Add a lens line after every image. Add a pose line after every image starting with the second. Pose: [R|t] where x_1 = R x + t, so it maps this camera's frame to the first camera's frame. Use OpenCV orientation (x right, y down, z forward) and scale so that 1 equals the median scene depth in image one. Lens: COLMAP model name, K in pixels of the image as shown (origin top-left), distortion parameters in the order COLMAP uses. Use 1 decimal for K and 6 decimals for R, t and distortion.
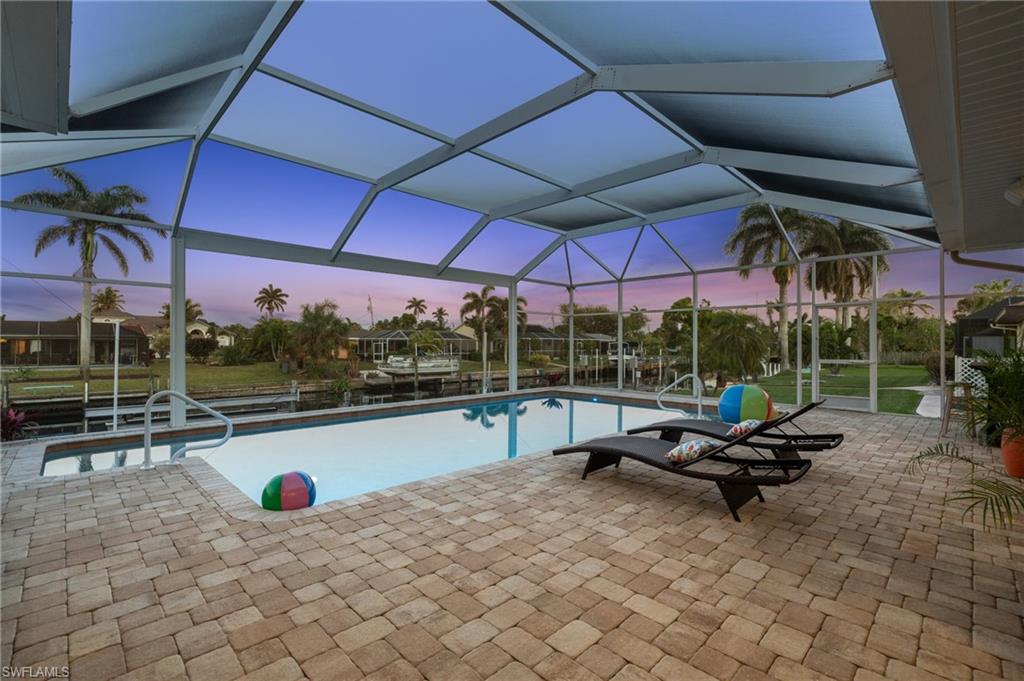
lens RADIAL K [[456.1, 0, 509.1], [0, 456.1, 344.9], [0, 0, 1]] dist [-0.004115, 0.000414]
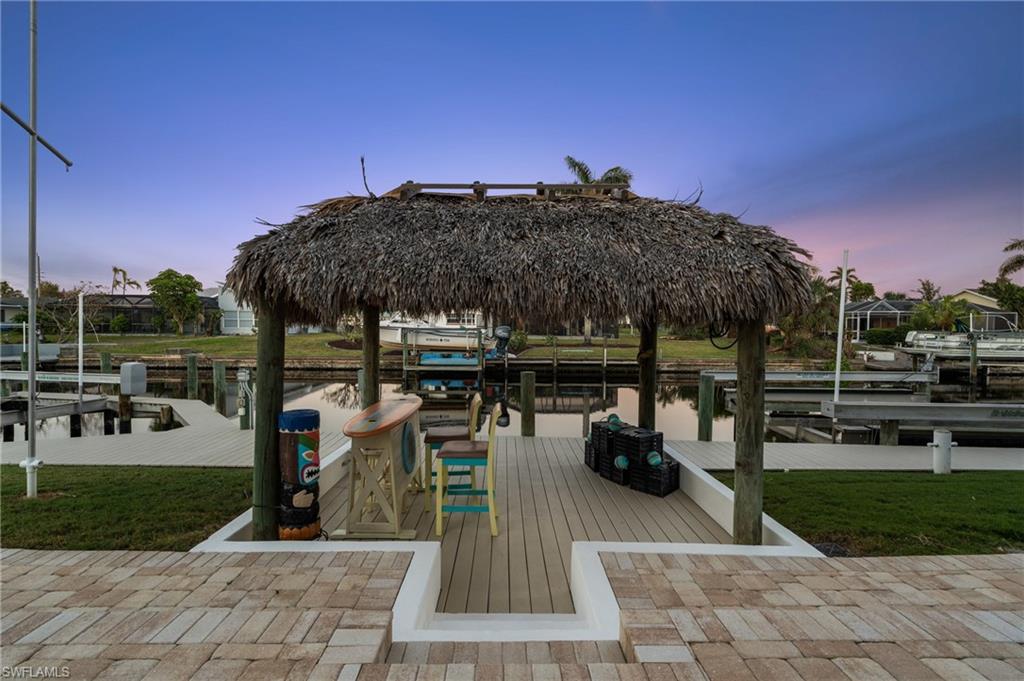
lens RADIAL K [[456.1, 0, 508.8], [0, 456.1, 341.8], [0, 0, 1]] dist [-0.004115, 0.000414]
pose [[0.719913, 0.028095, -0.693495, -0.292786], [-0.008263, 0.999457, 0.031912, 0.029894], [0.694015, -0.017243, 0.719754, 0.048477]]
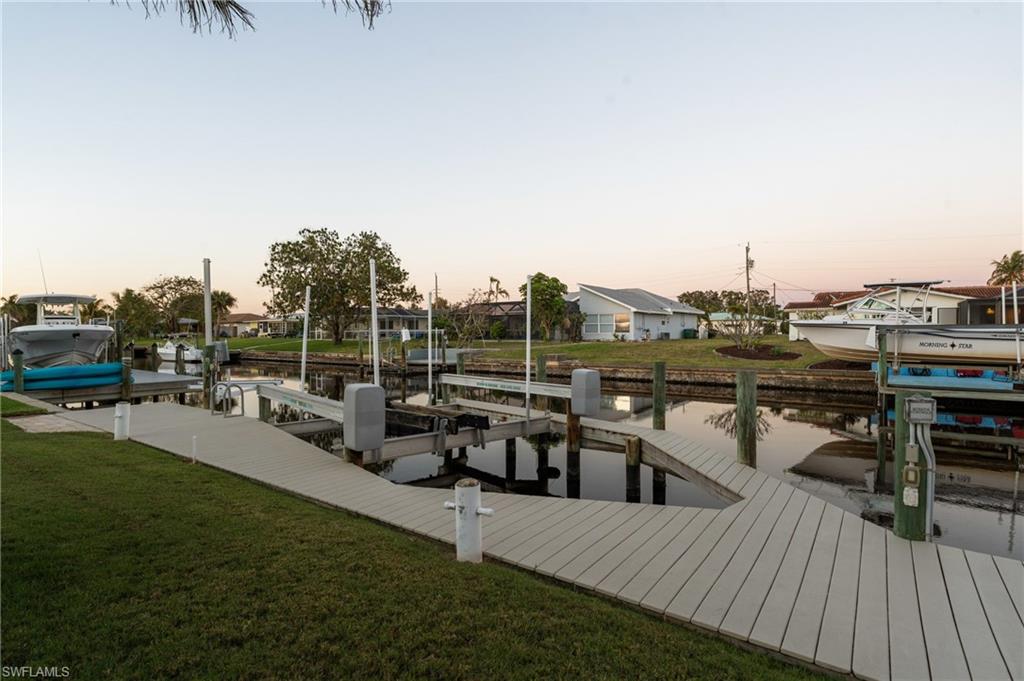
lens RADIAL K [[522.3, 0, 507.5], [0, 522.3, 339.8], [0, 0, 1]] dist [0.002821, 0.000163]
pose [[0.148569, 0.010697, -0.988844, -0.480548], [0.003410, 0.999930, 0.011330, 0.040455], [0.988896, -0.005055, 0.148522, 0.013462]]
